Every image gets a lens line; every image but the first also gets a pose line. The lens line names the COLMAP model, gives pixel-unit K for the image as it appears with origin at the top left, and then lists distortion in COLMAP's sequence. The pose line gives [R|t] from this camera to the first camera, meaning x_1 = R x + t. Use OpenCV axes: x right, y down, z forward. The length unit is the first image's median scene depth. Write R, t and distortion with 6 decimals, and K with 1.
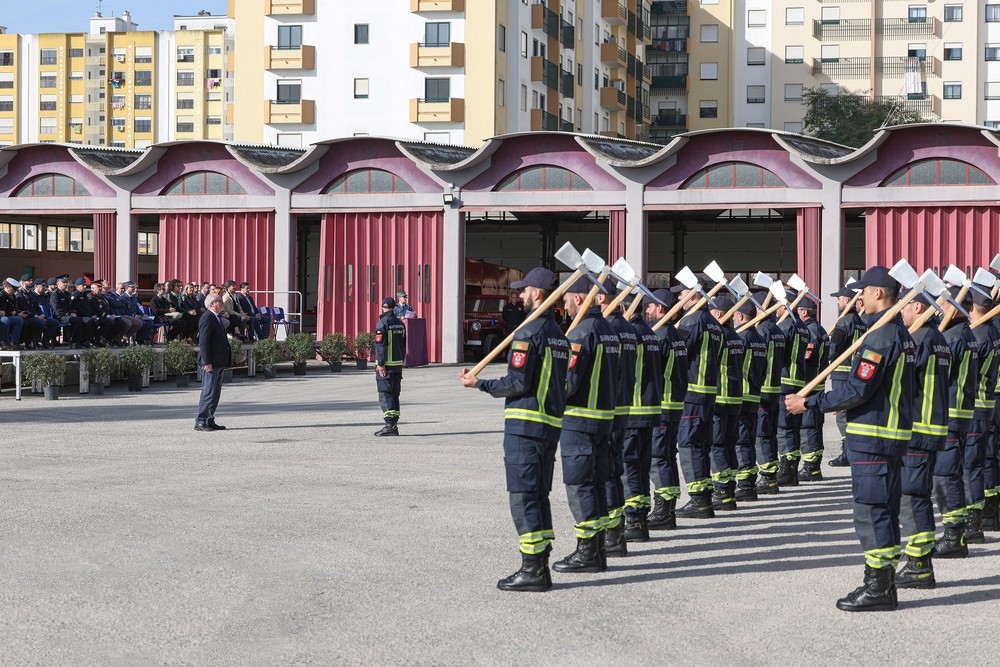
lens RADIAL K [[2019.9, 0, 499.1], [0, 2019.9, 334.6], [0, 0, 1]] dist [0.095354, 0.000000]
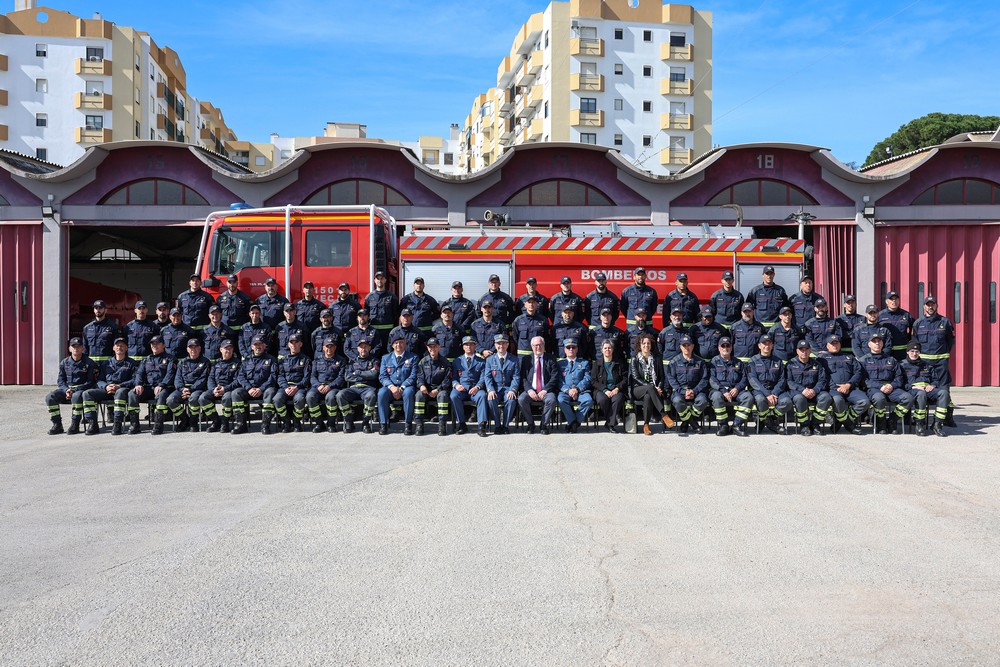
lens RADIAL K [[896.6, 0, 500.2], [0, 896.6, 334.7], [0, 0, 1]] dist [-0.002577, -0.008728]
pose [[0.927440, -0.013034, 0.373744, 0.012880], [0.014289, 0.999898, -0.000587, -0.006019], [-0.373698, 0.005885, 0.927532, 0.500093]]
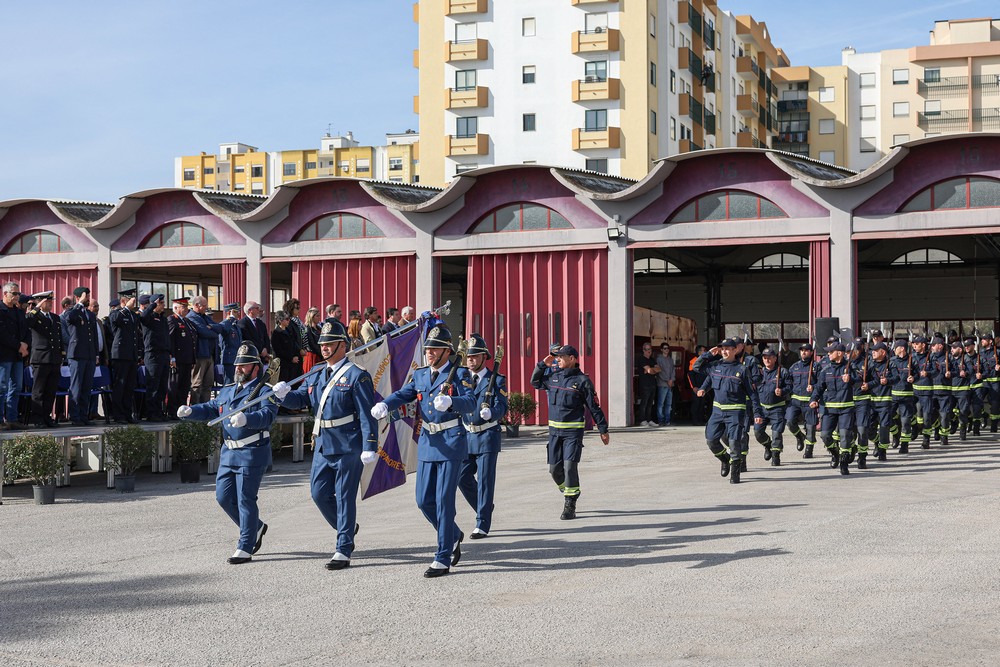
lens RADIAL K [[1471.6, 0, 499.7], [0, 1471.6, 338.1], [0, 0, 1]] dist [-0.012440, 0.000000]
pose [[0.995184, -0.015572, -0.096775, -0.012671], [0.012655, 0.999449, -0.030689, -0.004552], [0.097200, 0.029316, 0.994833, 0.356290]]
